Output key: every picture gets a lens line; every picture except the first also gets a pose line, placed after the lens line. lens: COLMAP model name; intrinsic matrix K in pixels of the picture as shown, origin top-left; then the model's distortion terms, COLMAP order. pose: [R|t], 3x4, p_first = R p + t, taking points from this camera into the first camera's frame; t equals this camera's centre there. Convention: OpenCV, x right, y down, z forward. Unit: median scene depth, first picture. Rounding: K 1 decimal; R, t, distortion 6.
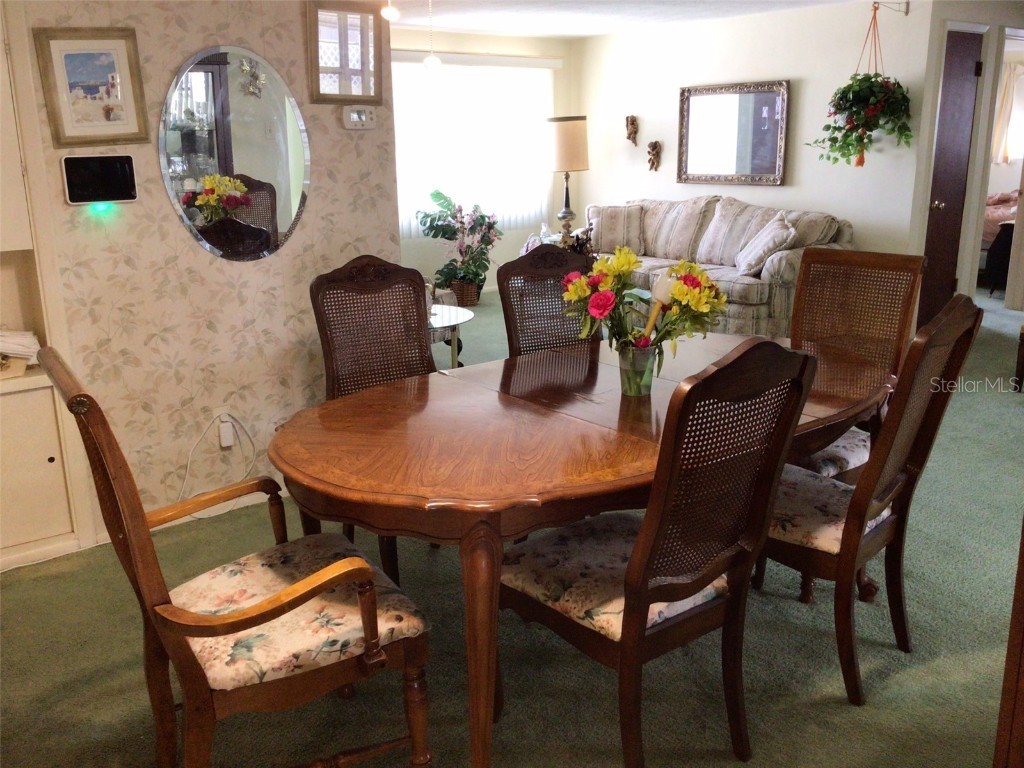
lens RADIAL K [[928.8, 0, 515.1], [0, 928.8, 386.5], [0, 0, 1]] dist [0.045539, -0.029764]
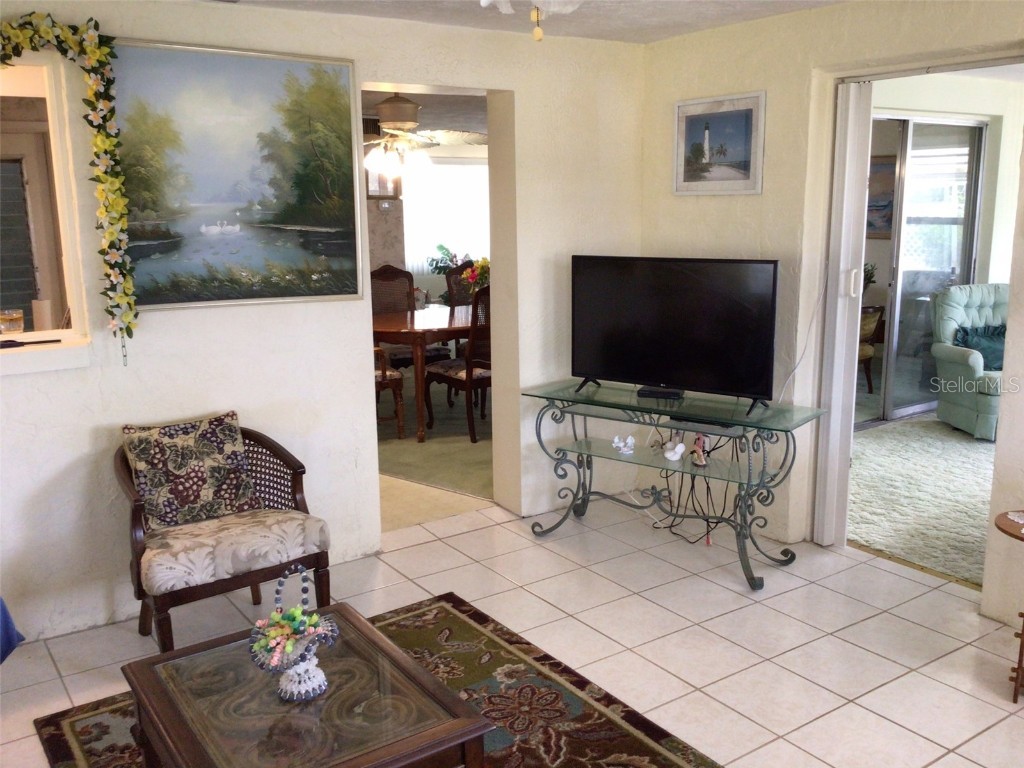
lens RADIAL K [[928.8, 0, 510.0], [0, 928.8, 383.5], [0, 0, 1]] dist [0.045539, -0.029764]
pose [[0.998953, 0.003898, -0.045578, 0.105456], [-0.007076, 0.997538, -0.069774, 0.131203], [0.045194, 0.070023, 0.996521, -0.535162]]
